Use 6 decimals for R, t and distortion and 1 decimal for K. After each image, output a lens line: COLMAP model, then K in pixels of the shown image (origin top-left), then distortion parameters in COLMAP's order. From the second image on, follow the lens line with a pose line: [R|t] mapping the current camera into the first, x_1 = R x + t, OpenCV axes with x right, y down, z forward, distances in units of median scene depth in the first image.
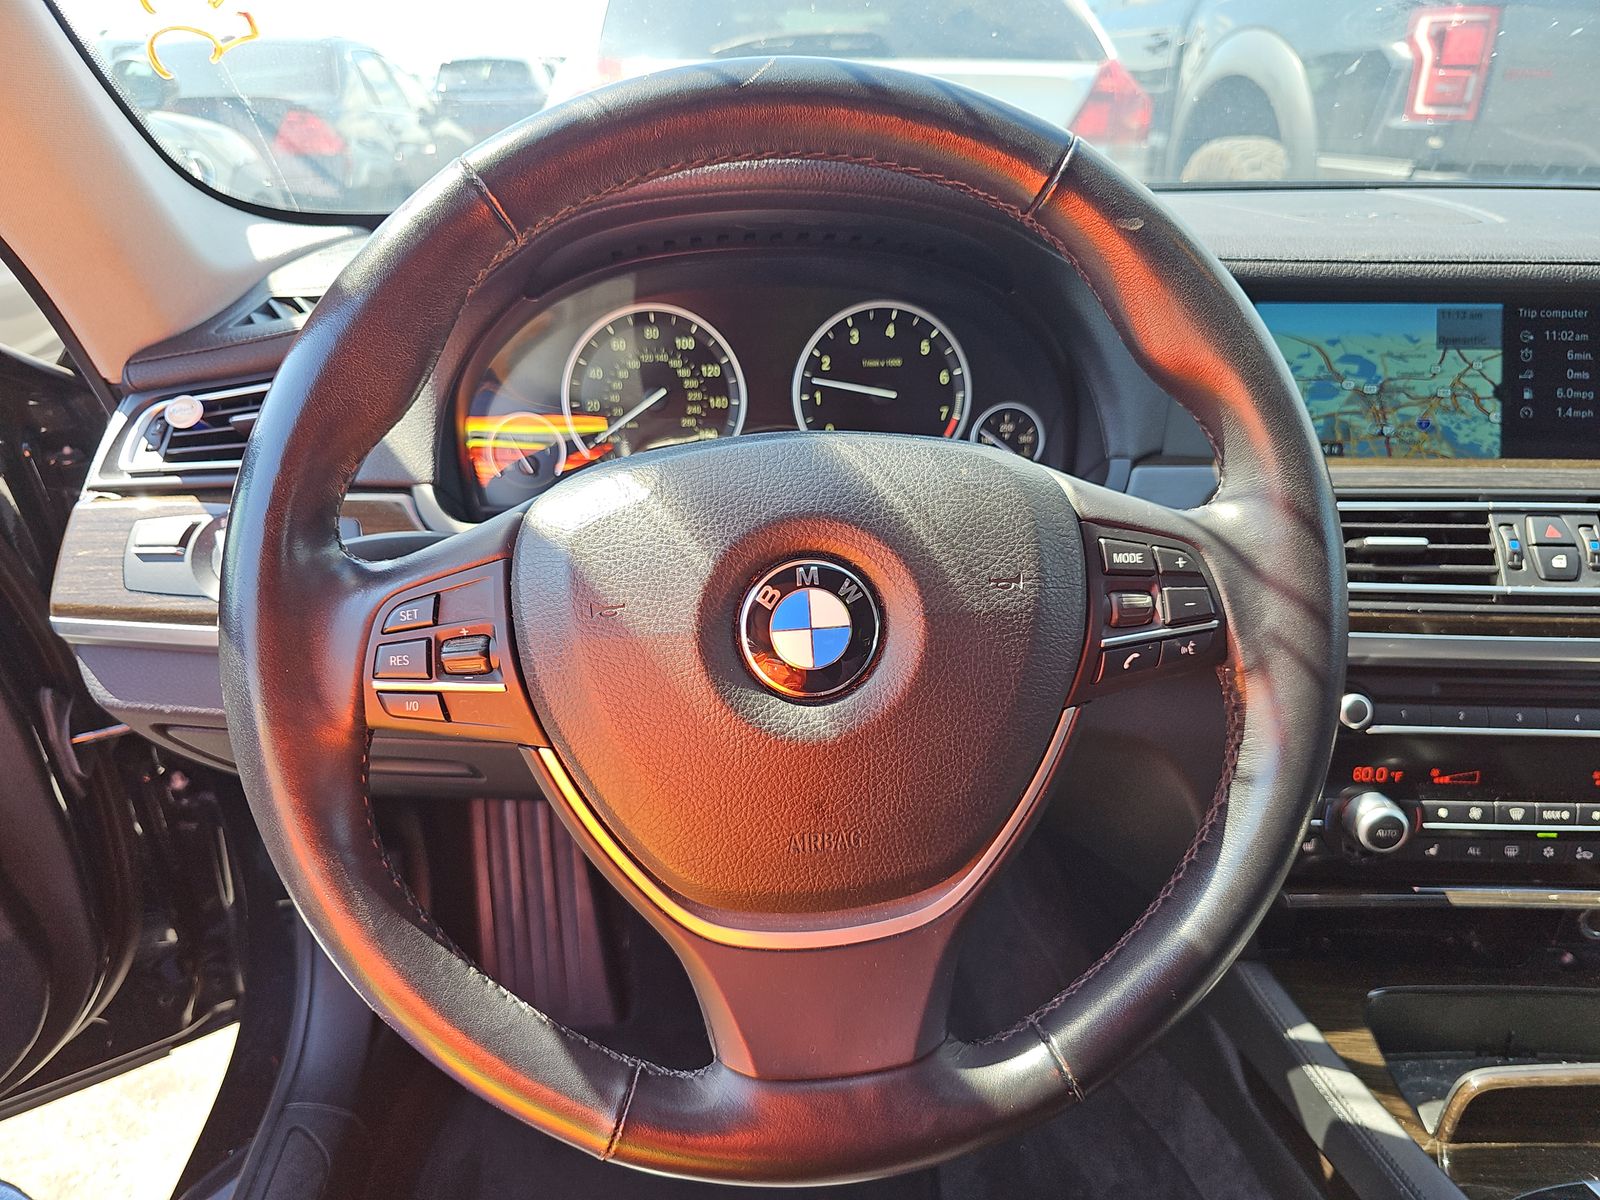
lens RADIAL K [[1086.2, 0, 803.4], [0, 1086.2, 607.5], [0, 0, 1]] dist [0.005693, -0.010552]
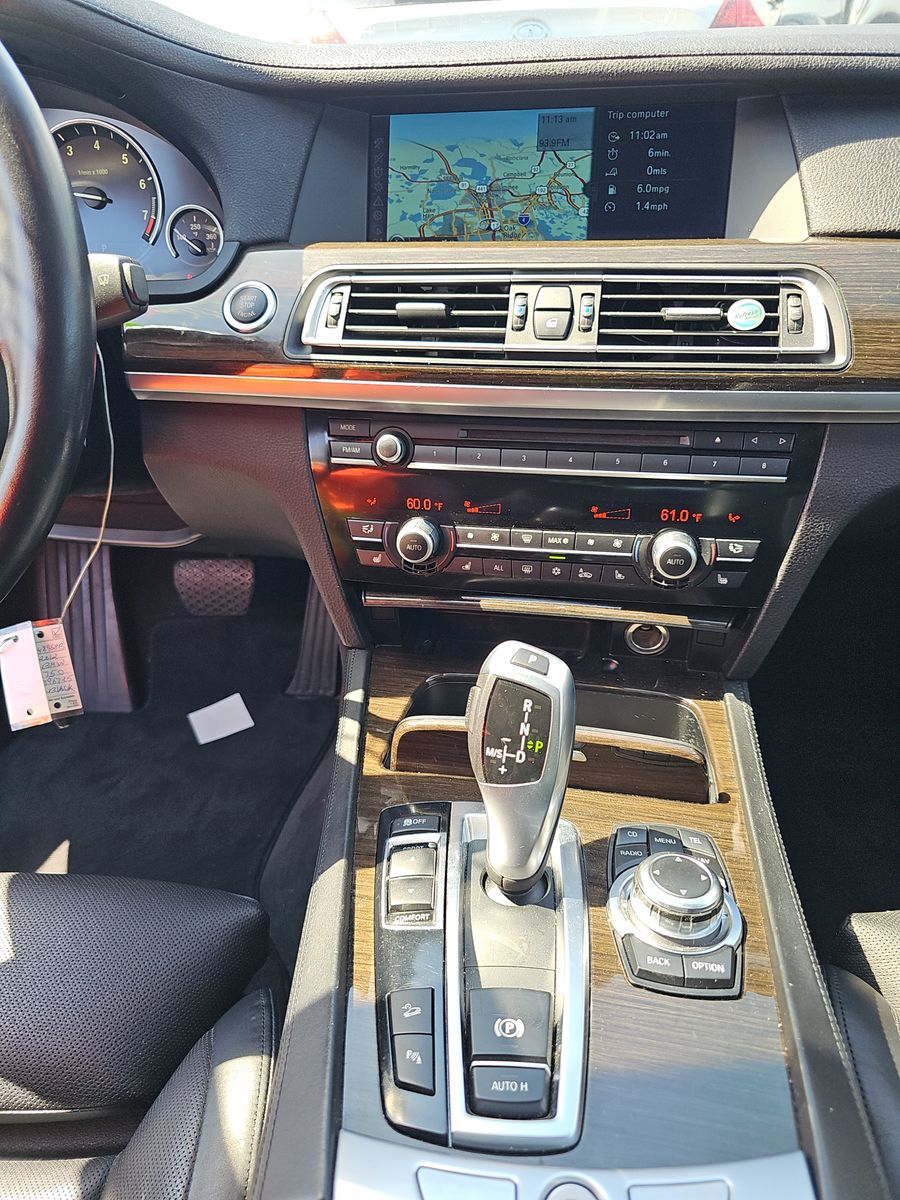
lens RADIAL K [[814.7, 0, 450.9], [0, 814.7, 599.2], [0, 0, 1]] dist [0.005693, -0.010552]
pose [[0.988442, 0.052147, -0.142351, 0.659730], [-0.031121, 0.988777, 0.146122, 0.117011], [0.148373, -0.140003, 0.978971, 0.061192]]
